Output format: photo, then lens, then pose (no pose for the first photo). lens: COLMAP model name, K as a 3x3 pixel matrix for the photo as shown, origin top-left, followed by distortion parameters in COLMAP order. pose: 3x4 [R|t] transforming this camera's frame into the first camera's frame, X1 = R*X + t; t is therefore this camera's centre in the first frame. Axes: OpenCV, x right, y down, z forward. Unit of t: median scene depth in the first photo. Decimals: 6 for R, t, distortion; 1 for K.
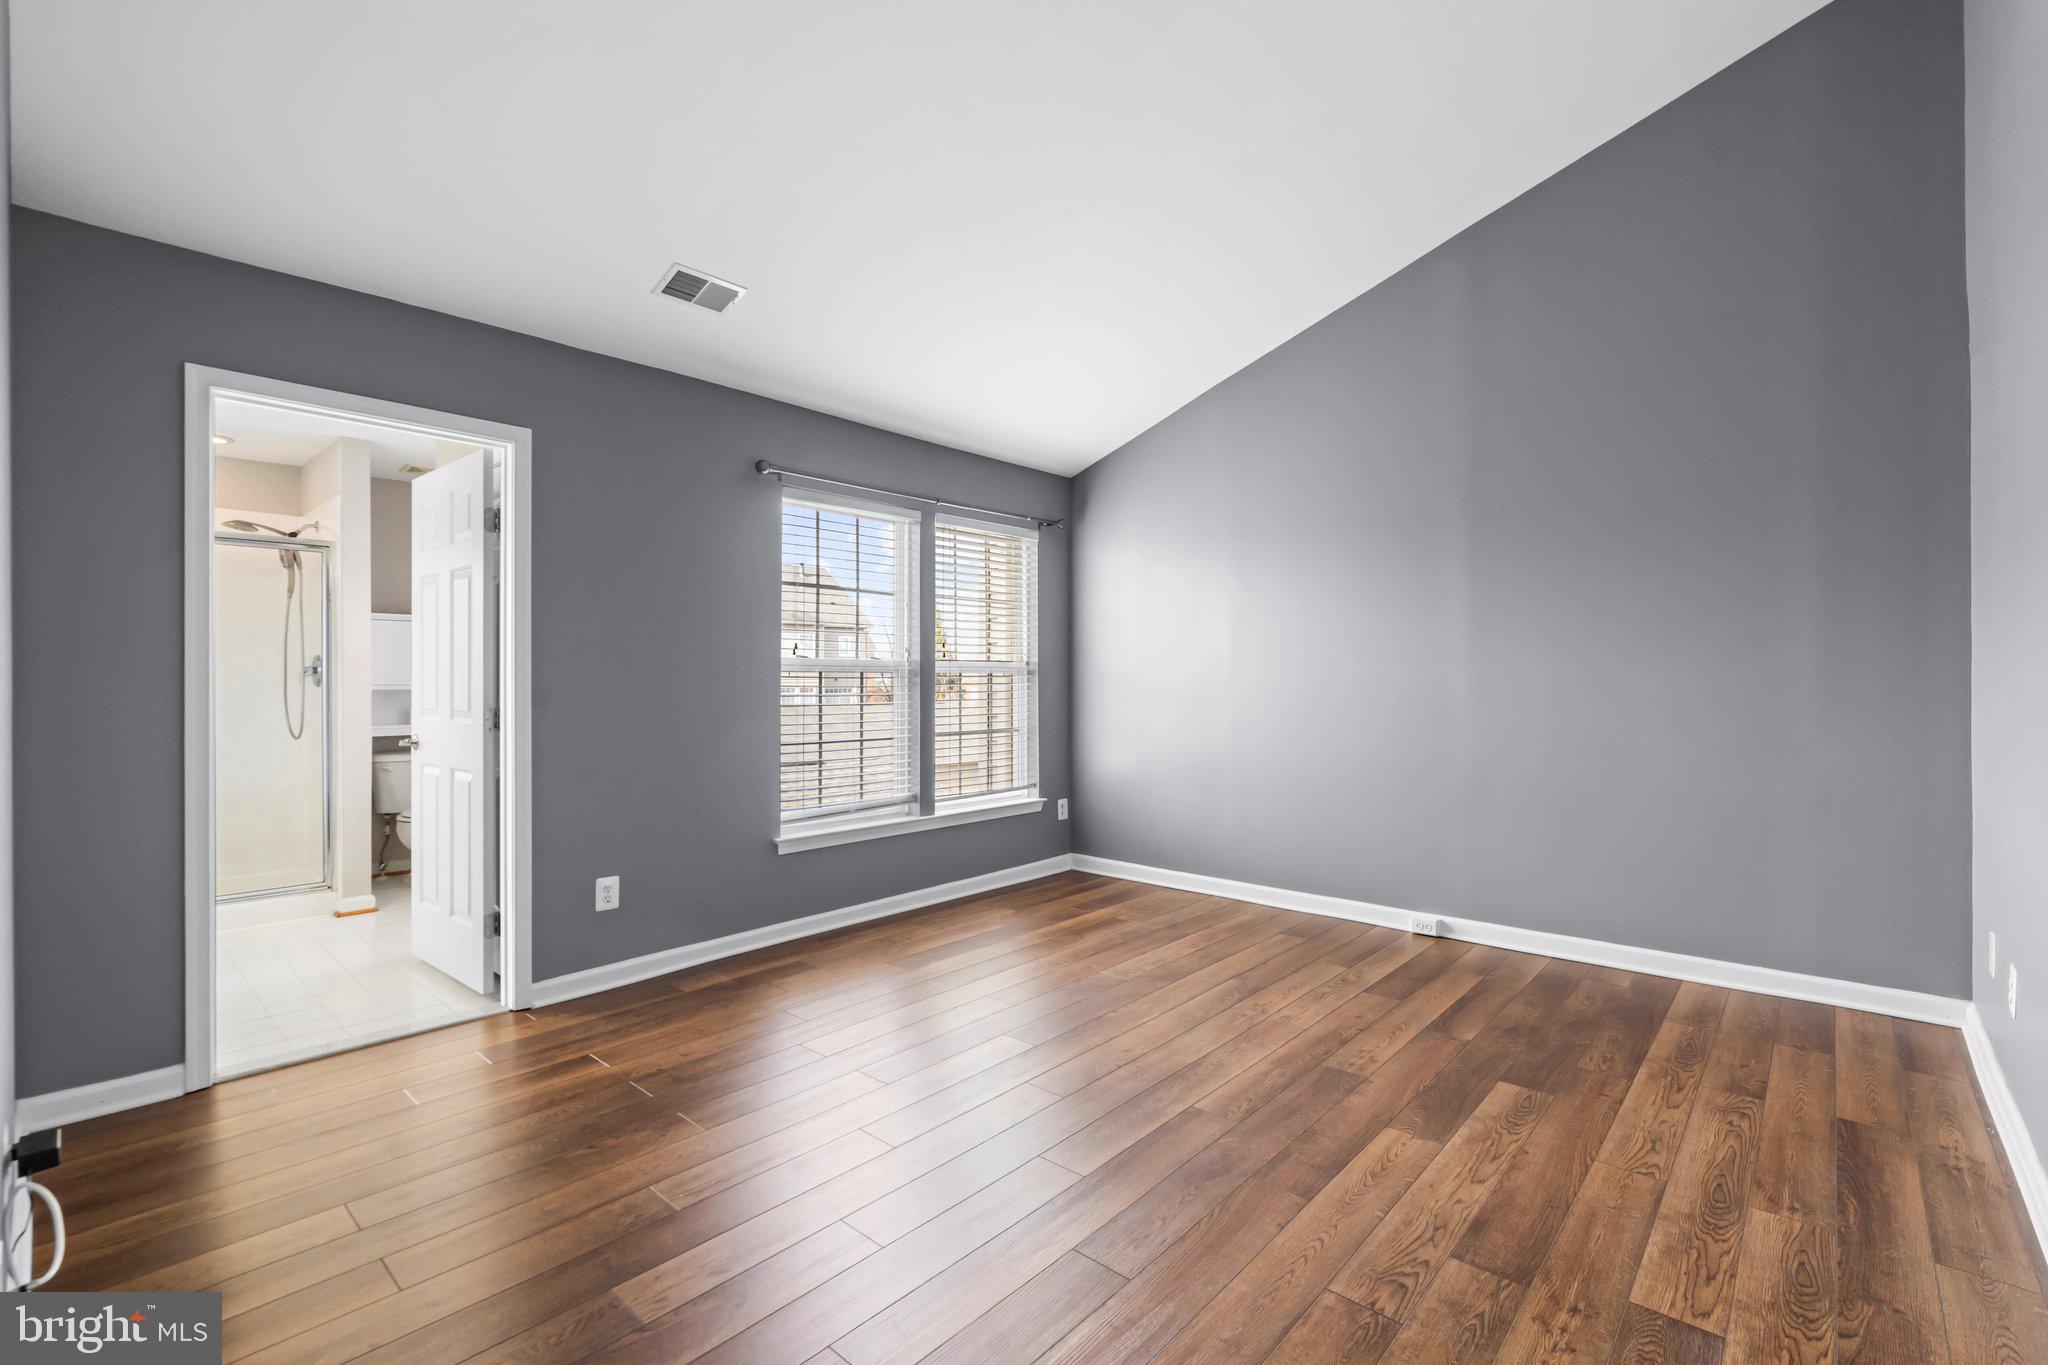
lens RADIAL K [[896.1, 0, 1026.7], [0, 896.1, 688.6], [0, 0, 1]] dist [-0.004832, 0.000151]
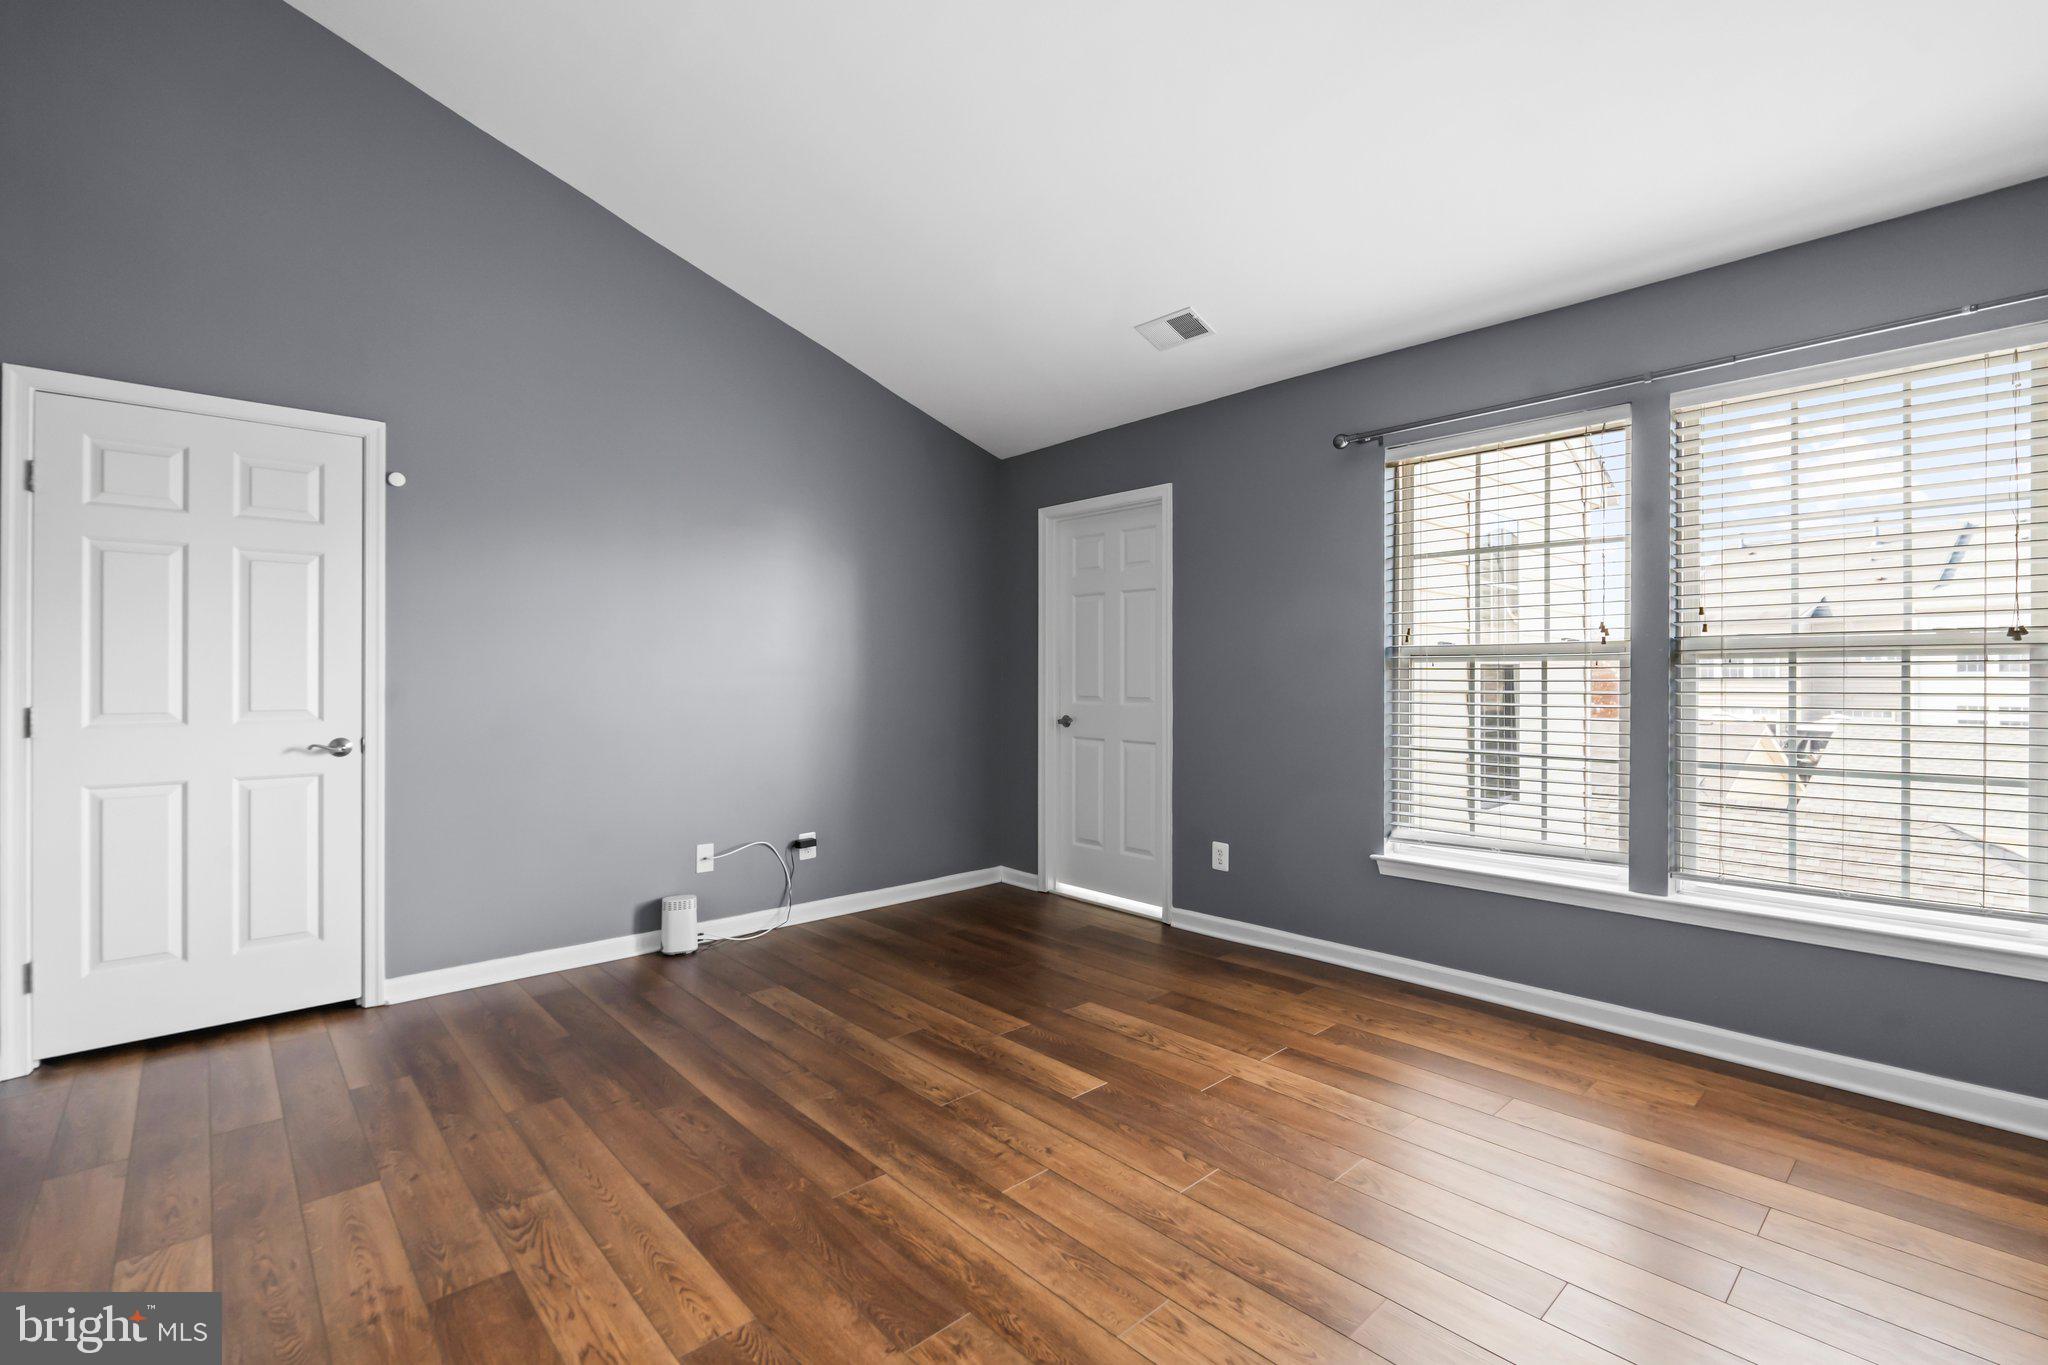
lens RADIAL K [[896.1, 0, 1026.7], [0, 896.1, 688.6], [0, 0, 1]] dist [-0.004832, 0.000151]
pose [[-0.089881, 0.015574, -0.995831, 0.943493], [-0.002863, 0.999870, 0.015896, -0.011154], [0.995948, 0.004279, -0.089825, 1.120421]]
